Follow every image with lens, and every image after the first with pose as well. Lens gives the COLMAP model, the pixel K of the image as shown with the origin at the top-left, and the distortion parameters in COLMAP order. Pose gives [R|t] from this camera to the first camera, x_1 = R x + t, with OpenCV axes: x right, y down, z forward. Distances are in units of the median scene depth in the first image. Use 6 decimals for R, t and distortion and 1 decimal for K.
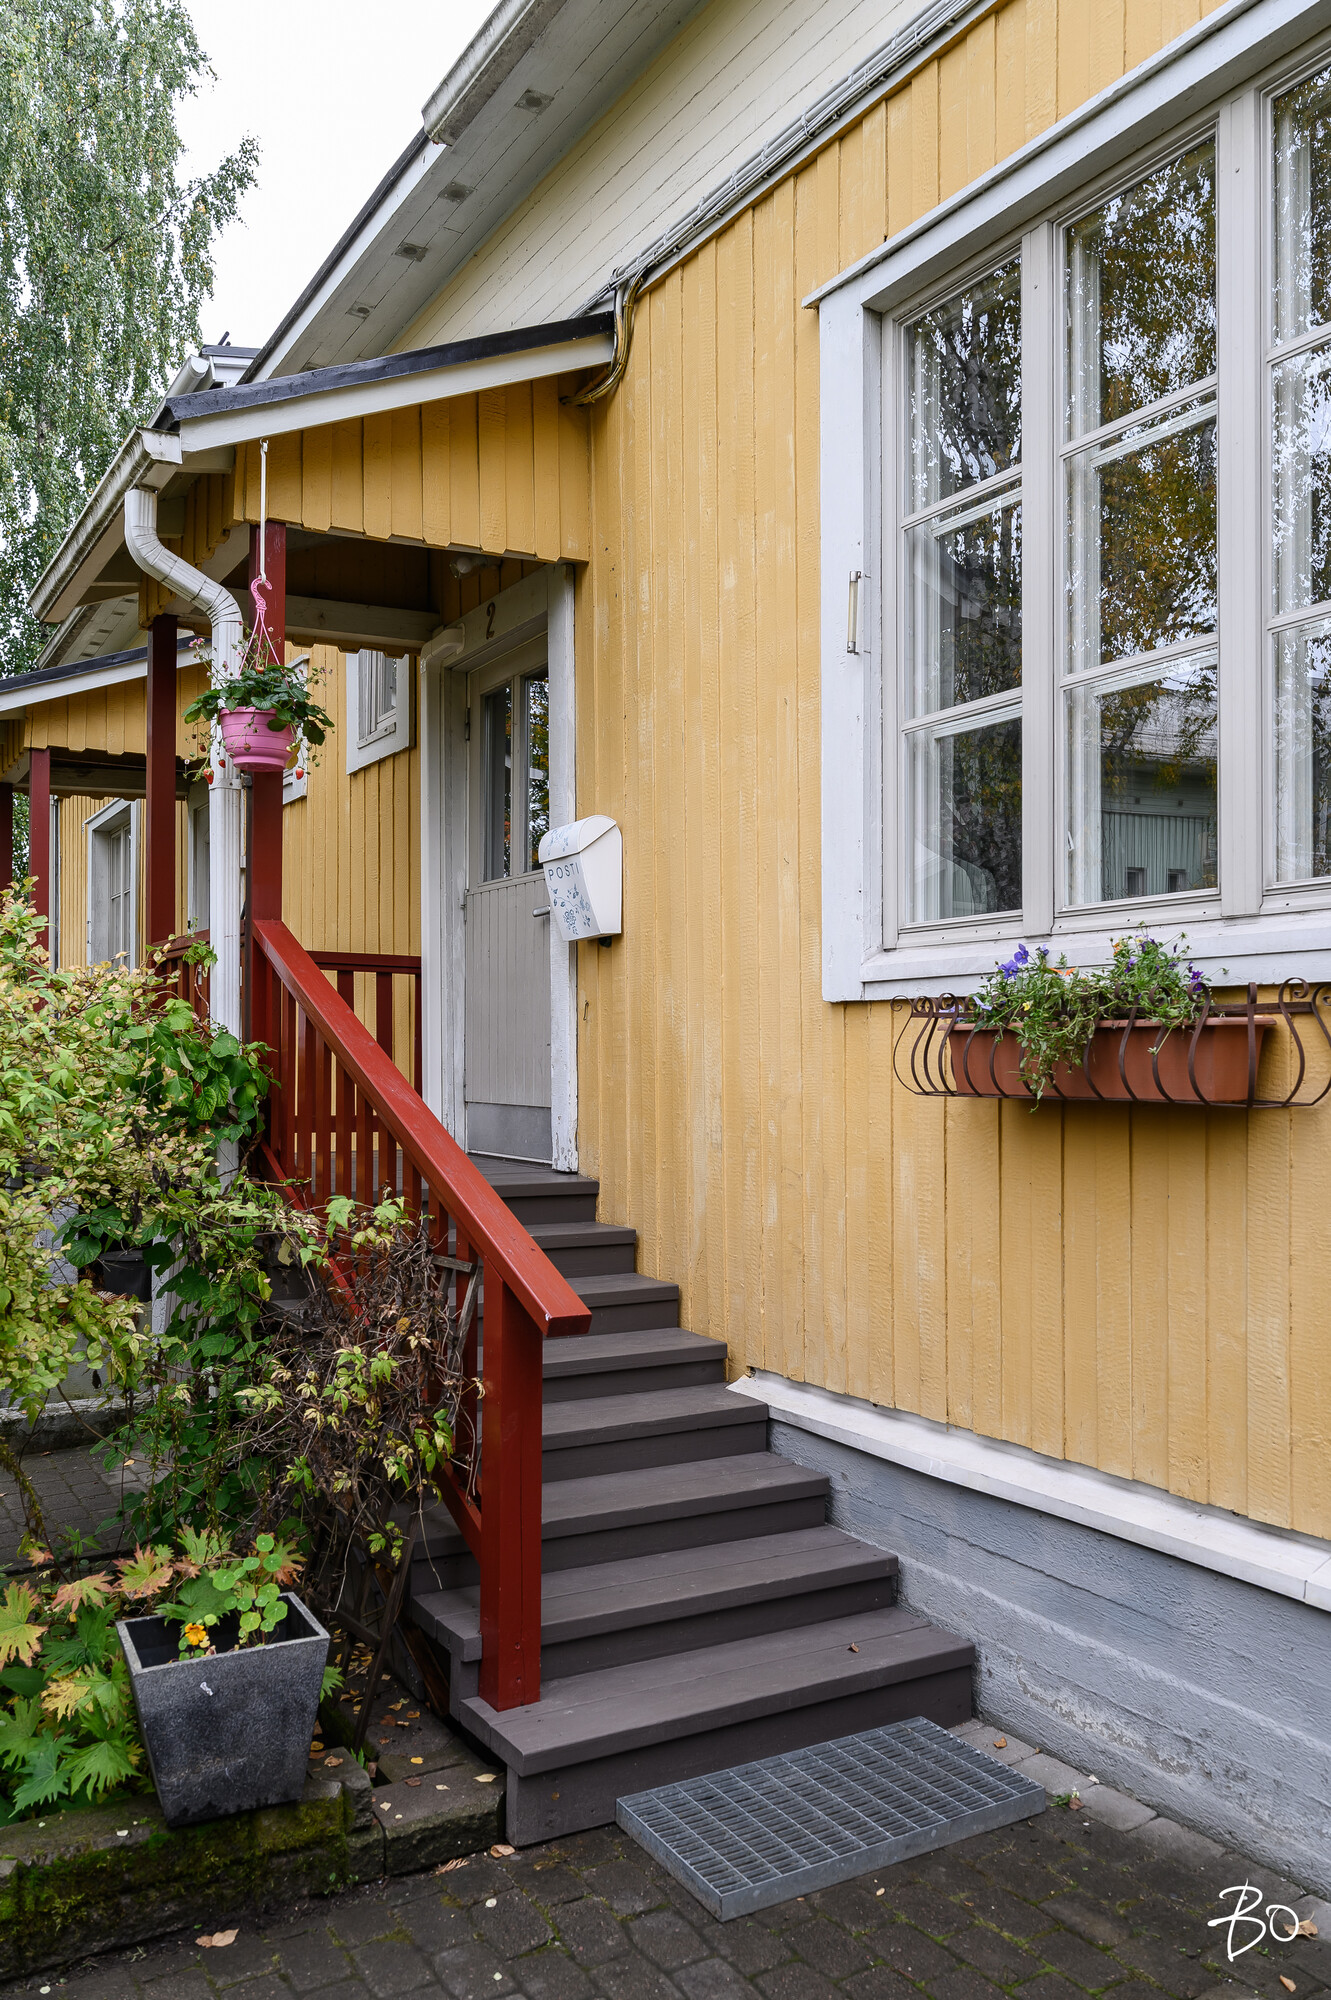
lens RADIAL K [[1512.3, 0, 669.8], [0, 1512.3, 1061.9], [0, 0, 1]] dist [0.015022, -0.015086]
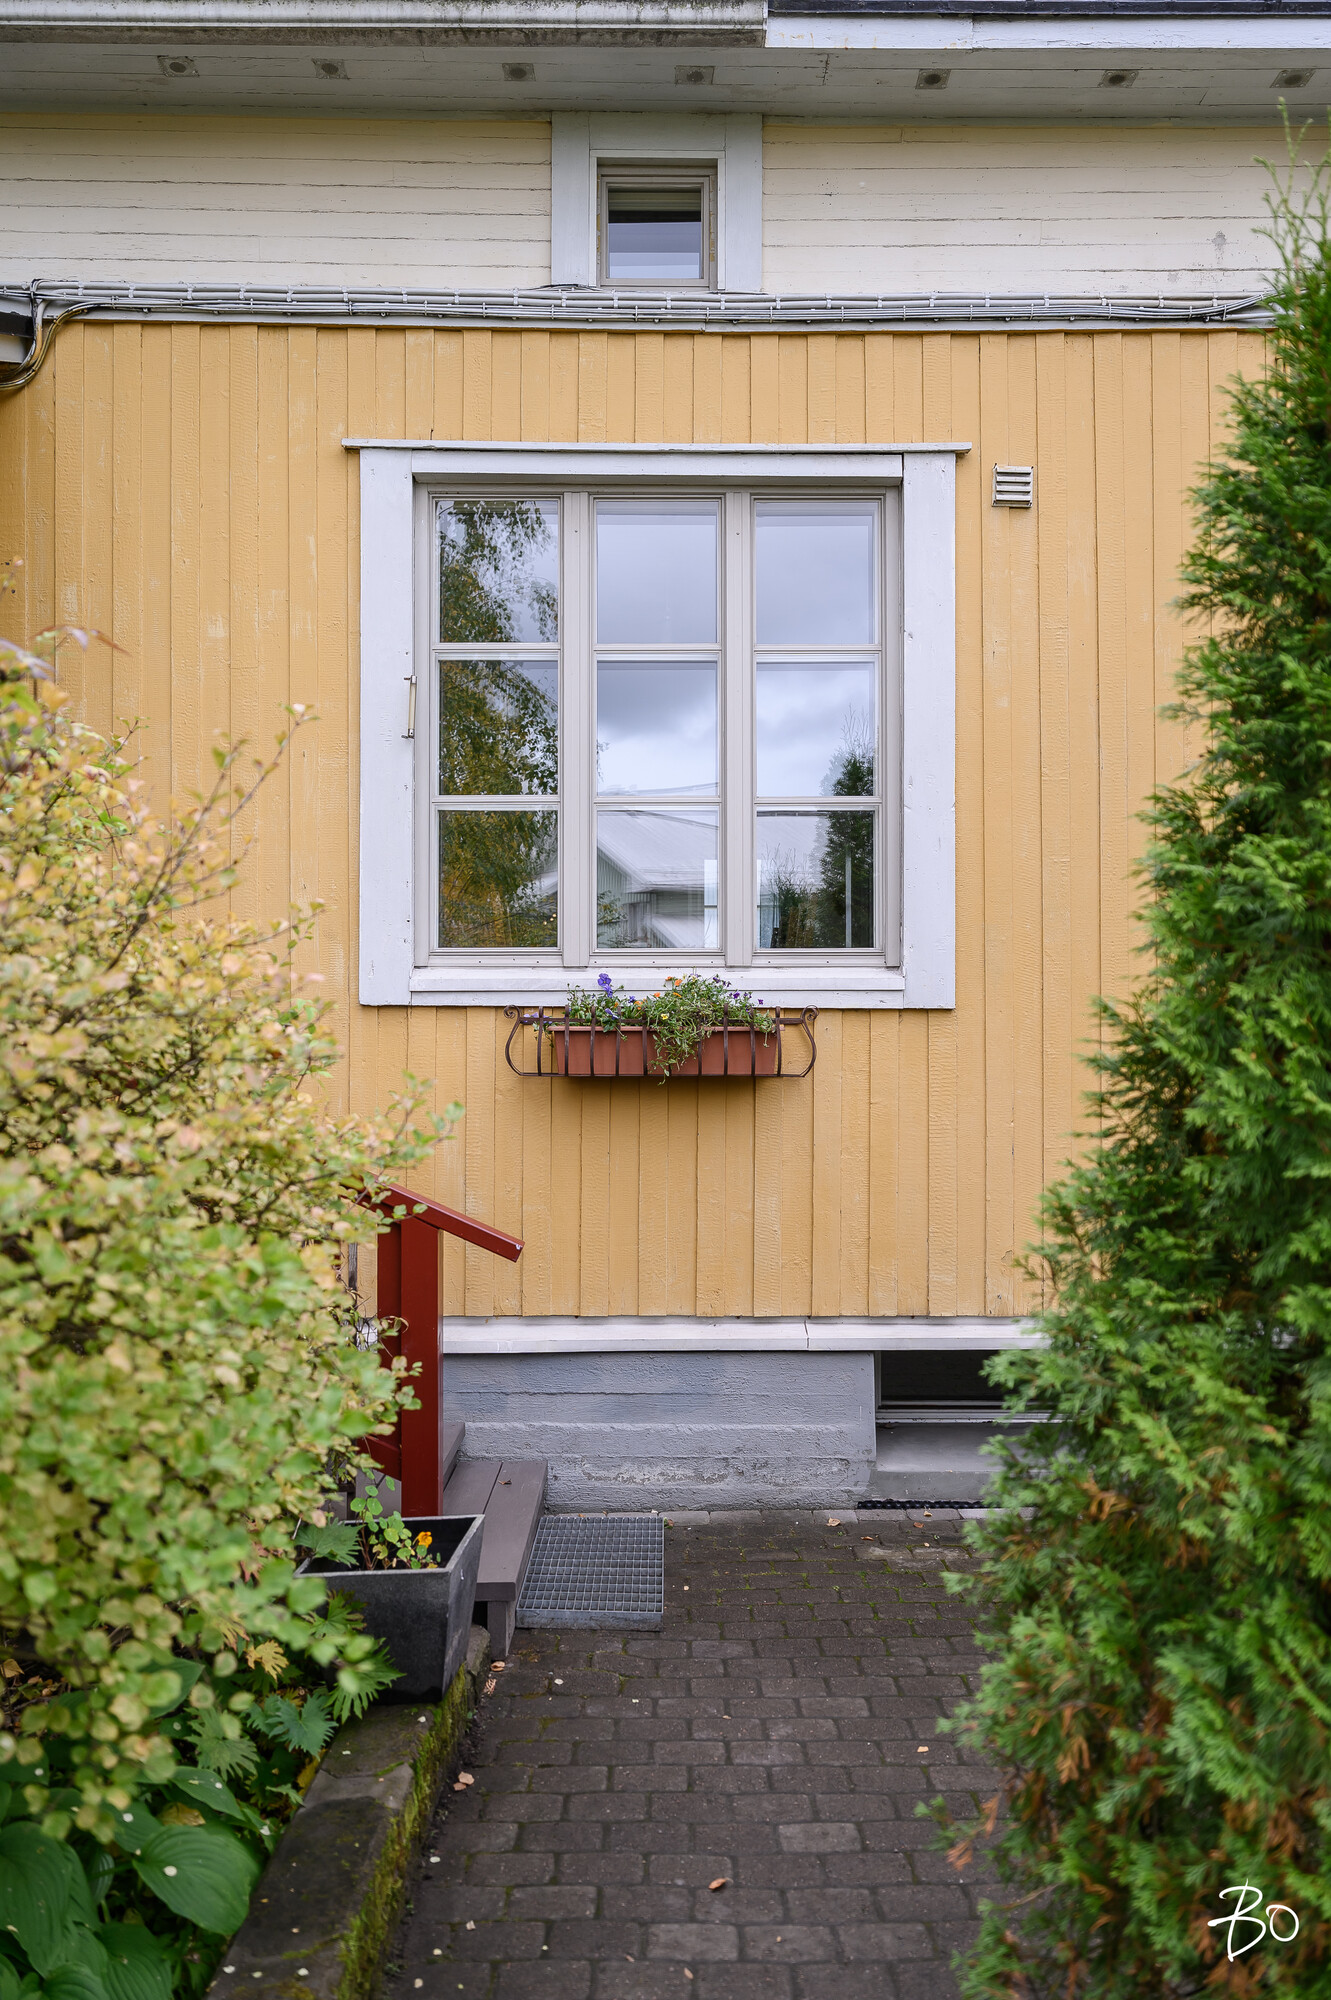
lens RADIAL K [[1472.8, 0, 678.0], [0, 1472.8, 1003.9], [0, 0, 1]] dist [0.005908, -0.005487]
pose [[0.513092, 0.017774, 0.858149, -0.813140], [0.004079, 0.999724, -0.023146, -0.011093], [-0.858324, 0.015377, 0.512878, 0.155562]]
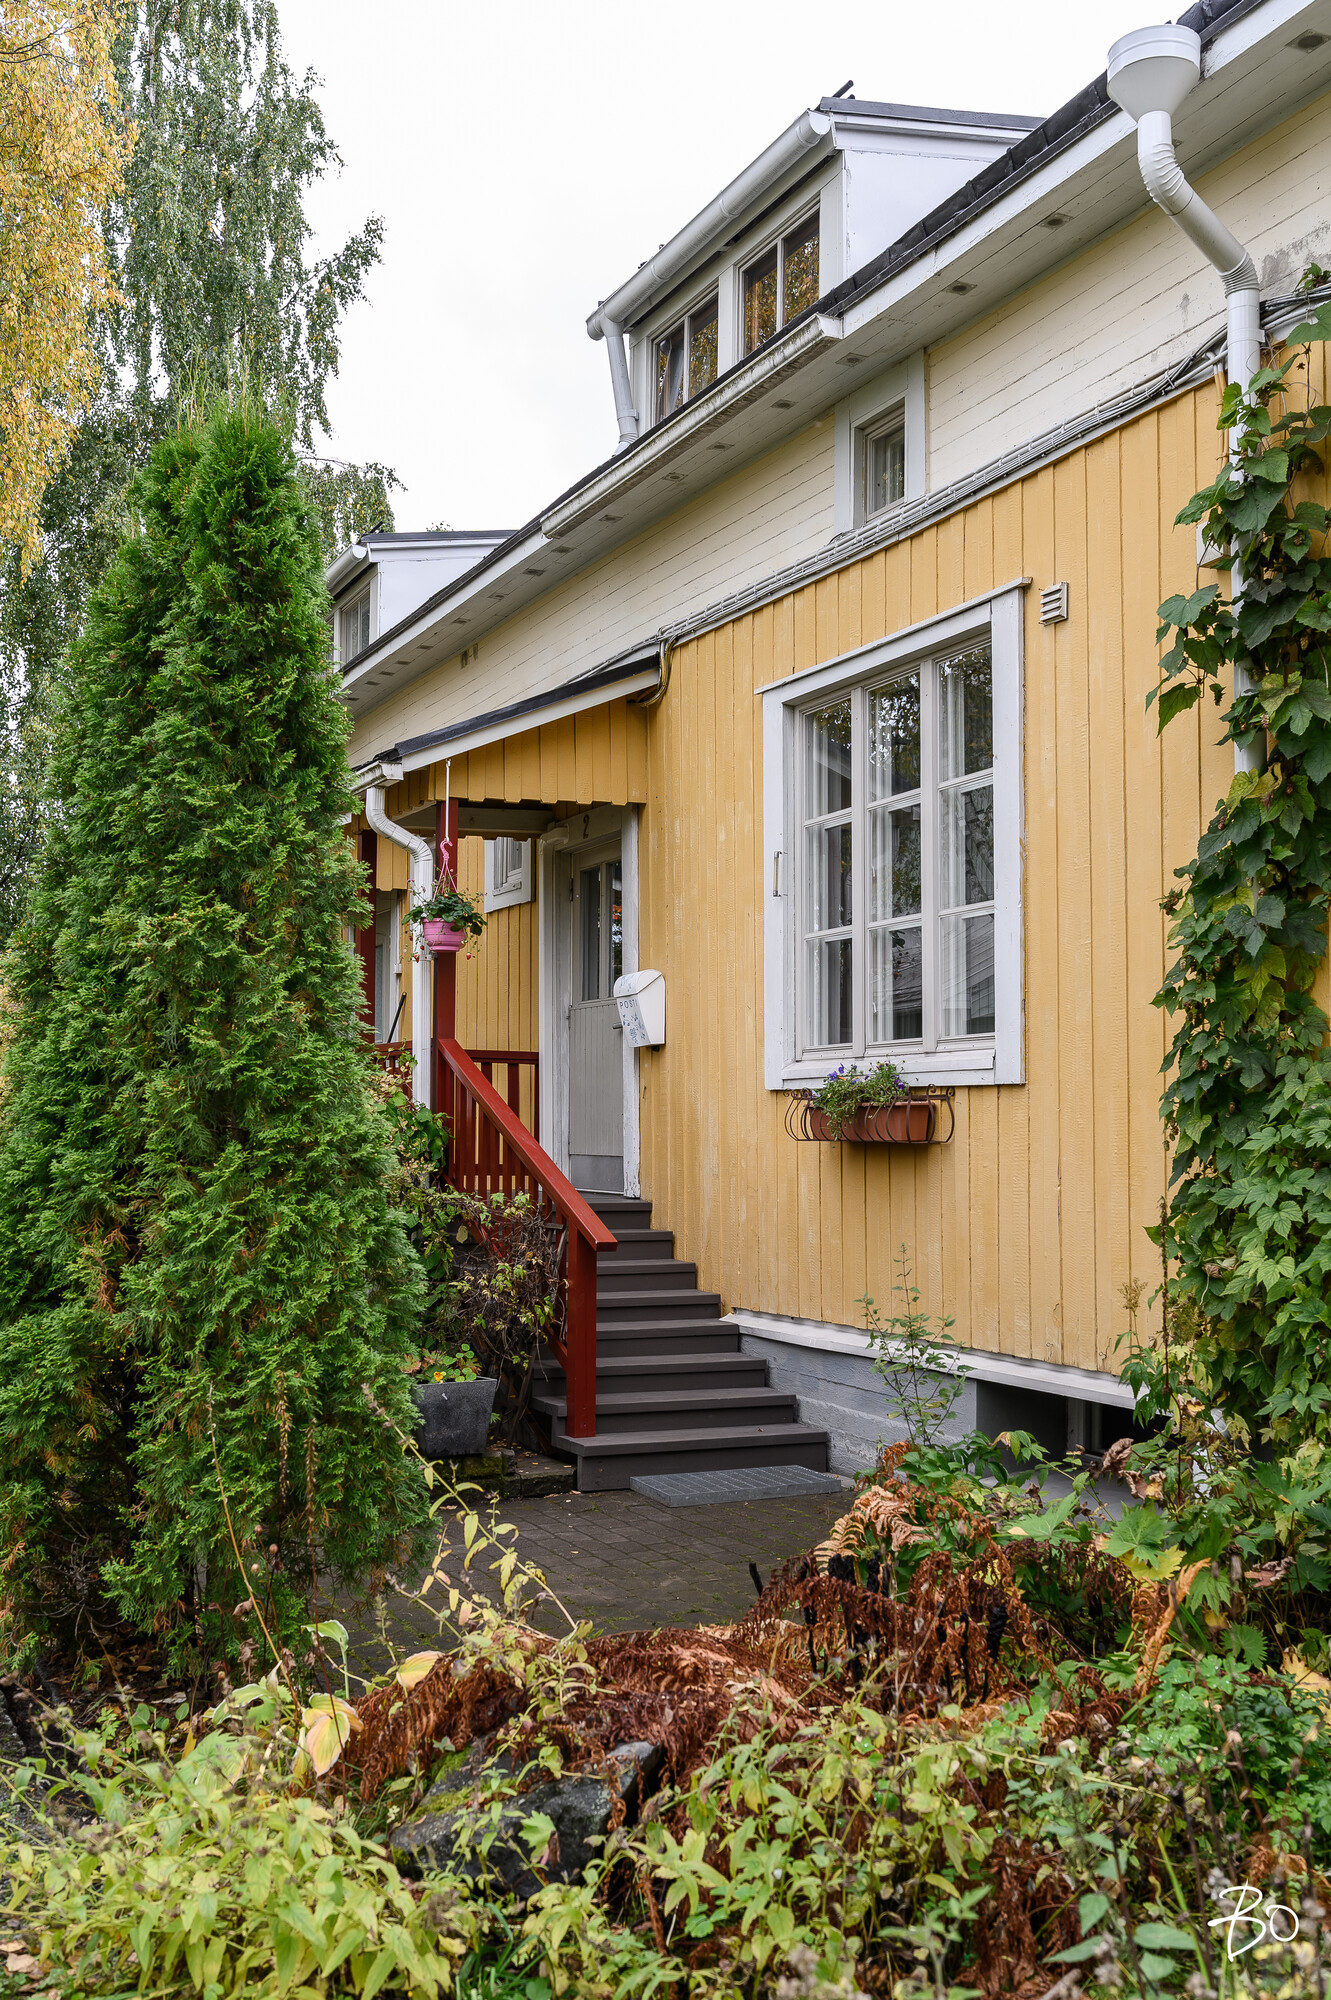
lens RADIAL K [[1942.2, 0, 670.8], [0, 1942.2, 1084.9], [0, 0, 1]] dist [0.007314, 0.000000]
pose [[0.995422, -0.001950, -0.095562, 0.208955], [-0.000728, 0.999608, -0.027985, 0.017954], [0.095579, 0.027927, 0.995030, -1.257514]]
